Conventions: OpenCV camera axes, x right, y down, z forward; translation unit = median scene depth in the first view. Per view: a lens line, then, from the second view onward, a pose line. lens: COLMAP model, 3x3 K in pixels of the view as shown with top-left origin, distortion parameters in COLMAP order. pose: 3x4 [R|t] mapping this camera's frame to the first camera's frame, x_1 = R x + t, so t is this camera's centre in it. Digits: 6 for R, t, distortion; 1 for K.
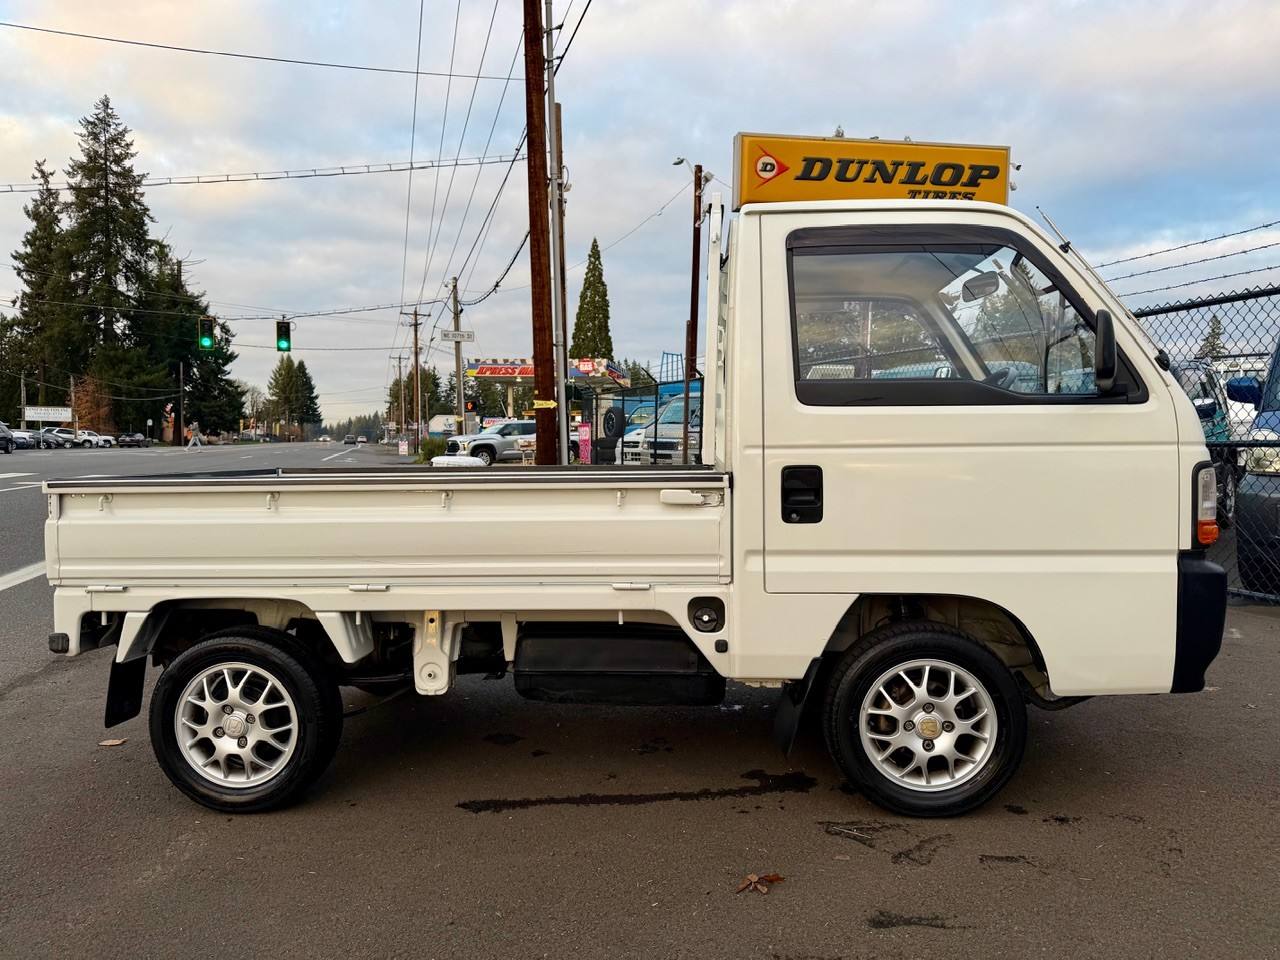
lens RADIAL K [[918.3, 0, 644.6], [0, 918.3, 496.7], [0, 0, 1]] dist [0.064427, -0.090963]
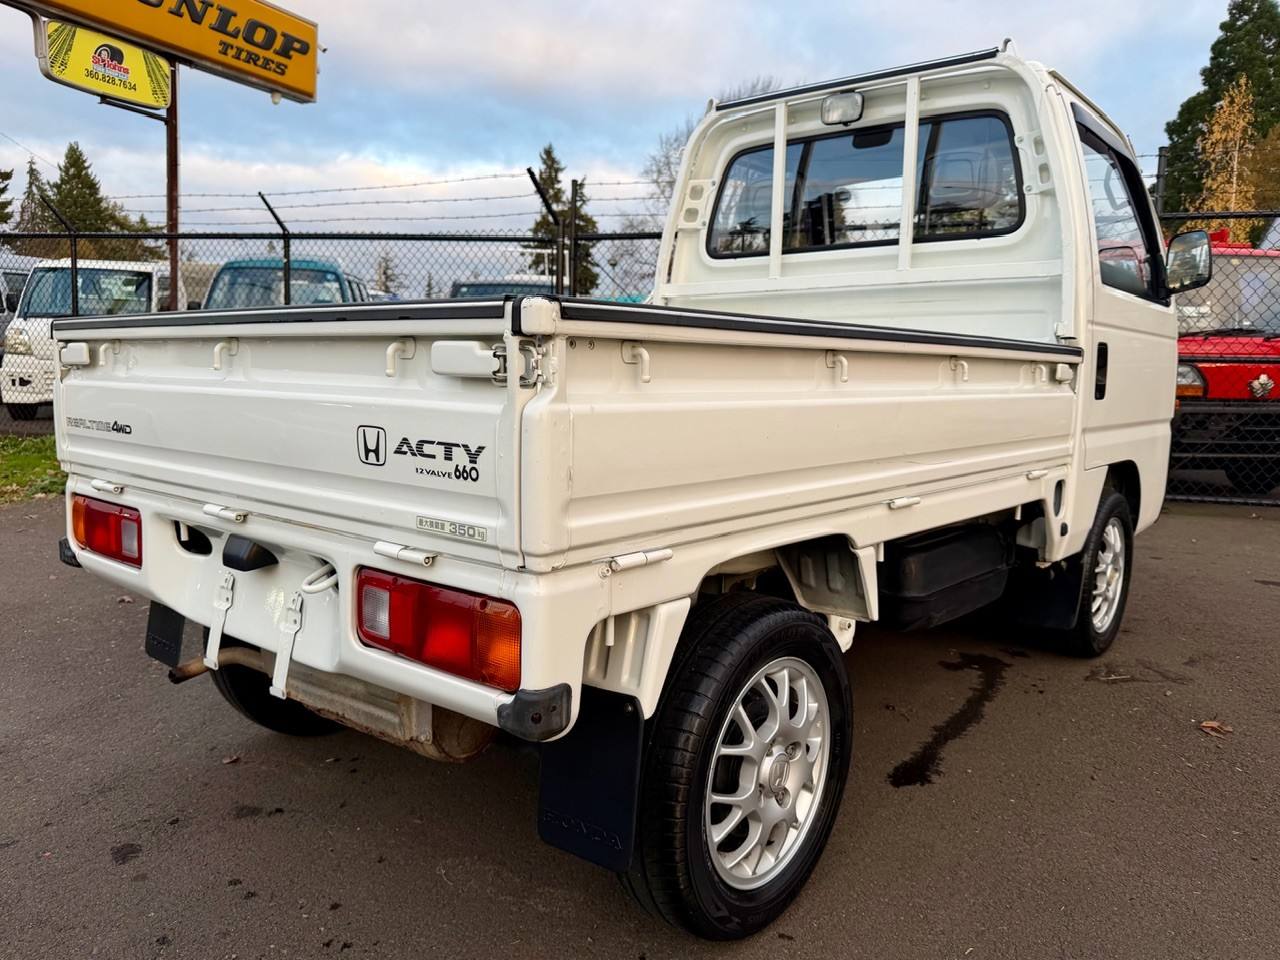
lens RADIAL K [[918.3, 0, 644.6], [0, 918.3, 496.7], [0, 0, 1]] dist [0.064427, -0.090963]
pose [[0.589449, -0.083247, 0.803505, -0.088212], [0.008367, 0.995252, 0.096975, 0.002788], [-0.807762, -0.050439, 0.587347, 0.072046]]
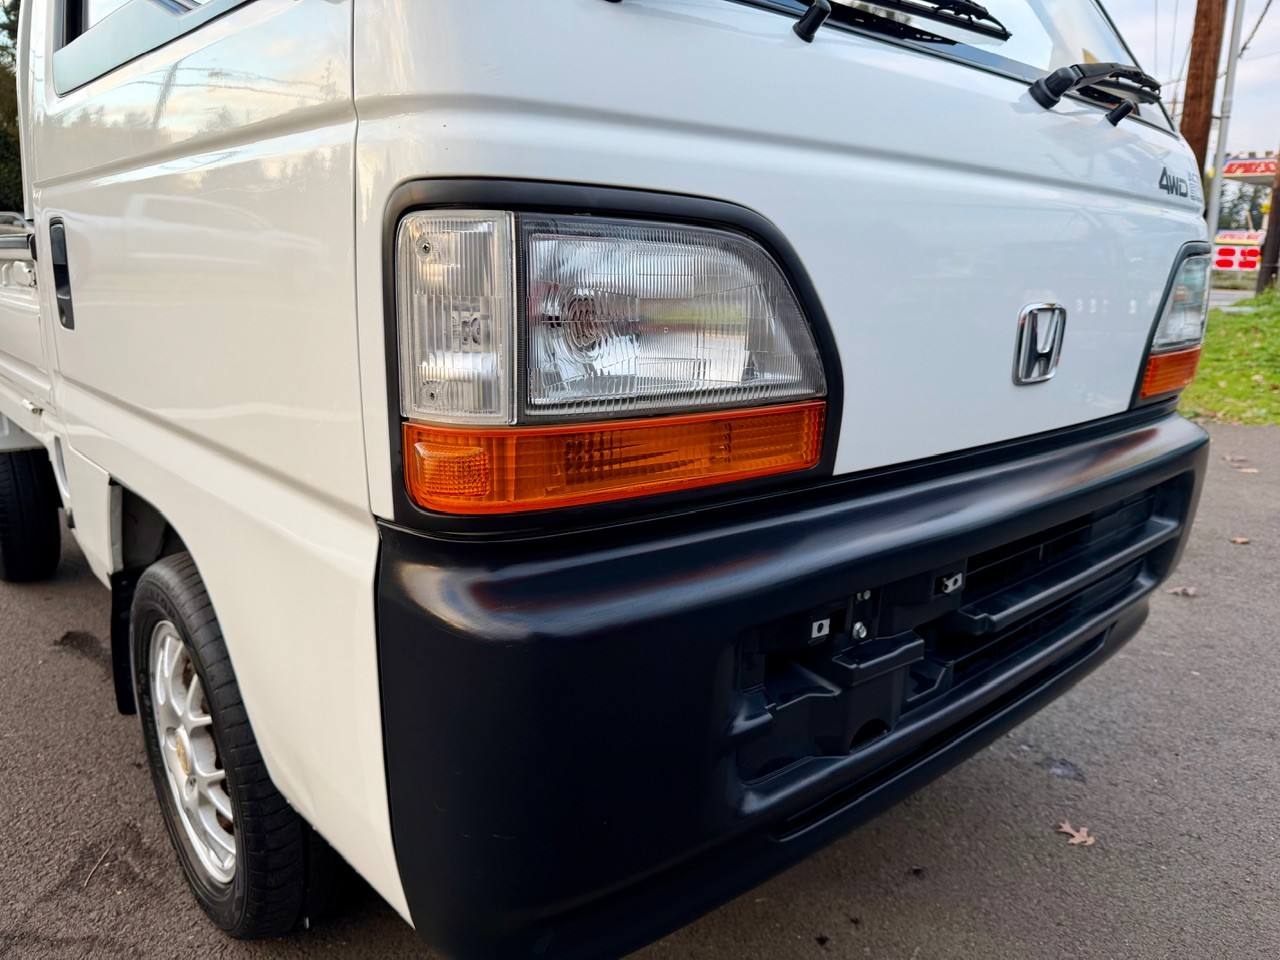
lens RADIAL K [[918.3, 0, 644.6], [0, 918.3, 496.7], [0, 0, 1]] dist [0.064427, -0.090963]
pose [[0.694822, 0.194654, -0.692338, 0.074085], [-0.062439, 0.975367, 0.211566, -0.001019], [0.716466, -0.103772, 0.689861, 0.077660]]
